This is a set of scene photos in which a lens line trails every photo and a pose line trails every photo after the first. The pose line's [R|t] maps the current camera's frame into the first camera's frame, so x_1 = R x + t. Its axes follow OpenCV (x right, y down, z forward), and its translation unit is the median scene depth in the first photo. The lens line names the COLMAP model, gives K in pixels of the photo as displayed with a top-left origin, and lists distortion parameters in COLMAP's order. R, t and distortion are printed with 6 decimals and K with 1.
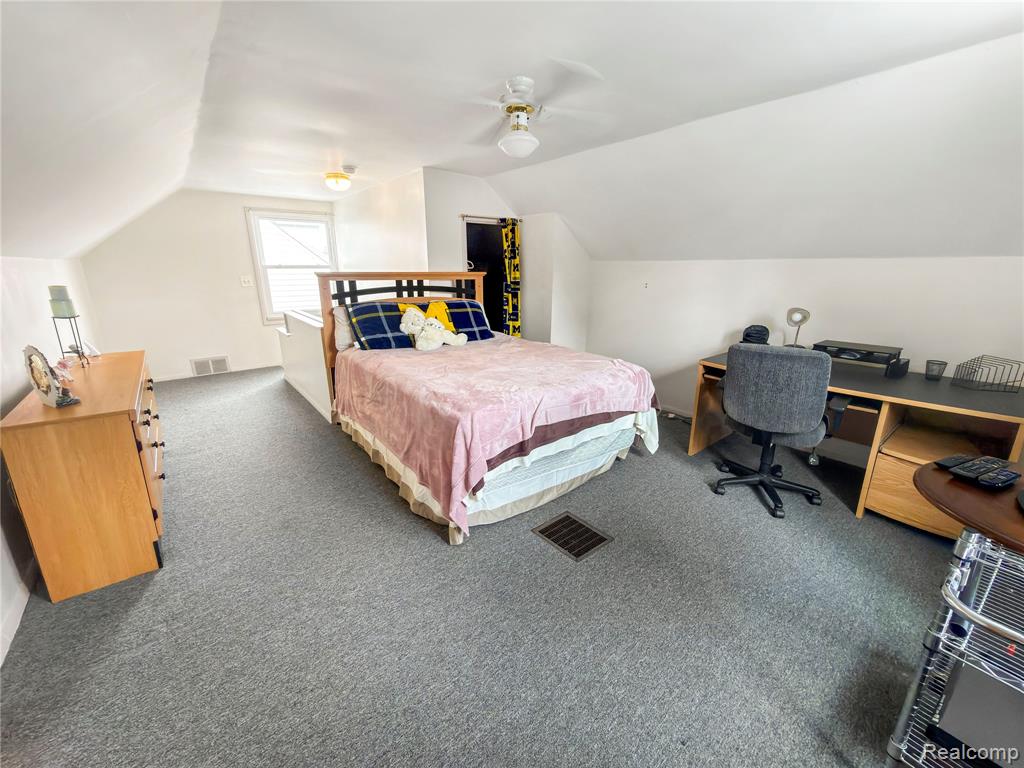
lens RADIAL K [[424.2, 0, 510.5], [0, 424.2, 383.0], [0, 0, 1]] dist [-0.001753, 0.000615]
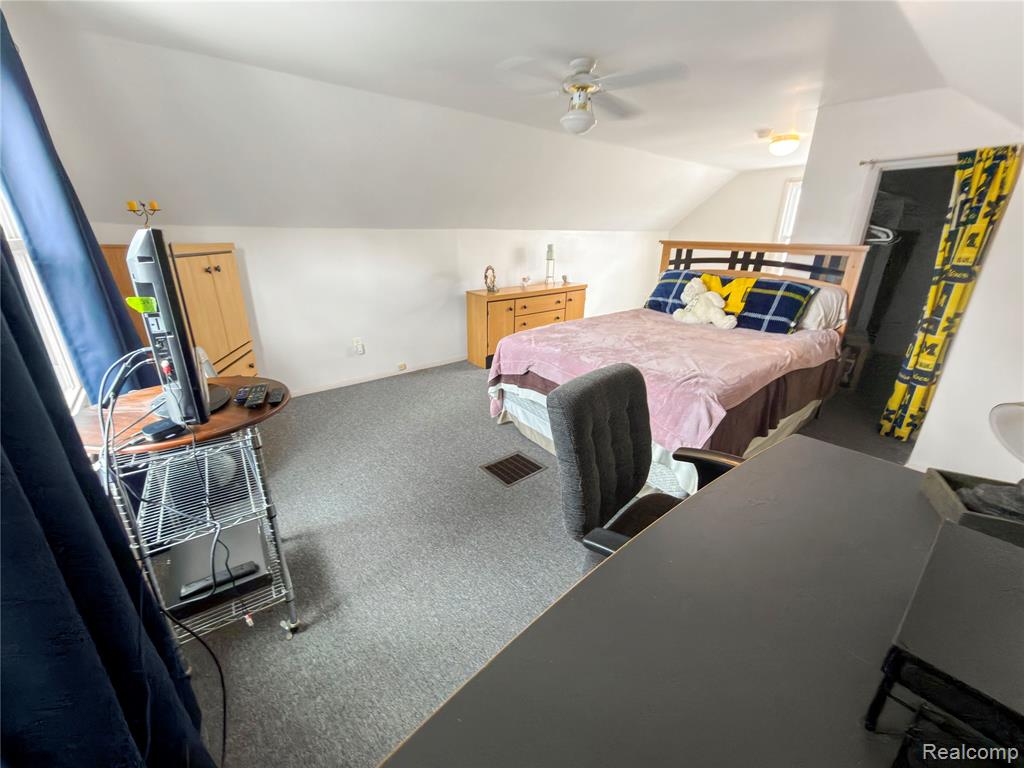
lens RADIAL K [[424.2, 0, 509.1], [0, 424.2, 388.6], [0, 0, 1]] dist [-0.001753, 0.000615]
pose [[-0.015040, 0.340767, -0.940027, 0.736866], [-0.272259, 0.903215, 0.331779, -0.142925], [0.962107, 0.260921, 0.079193, 0.522912]]
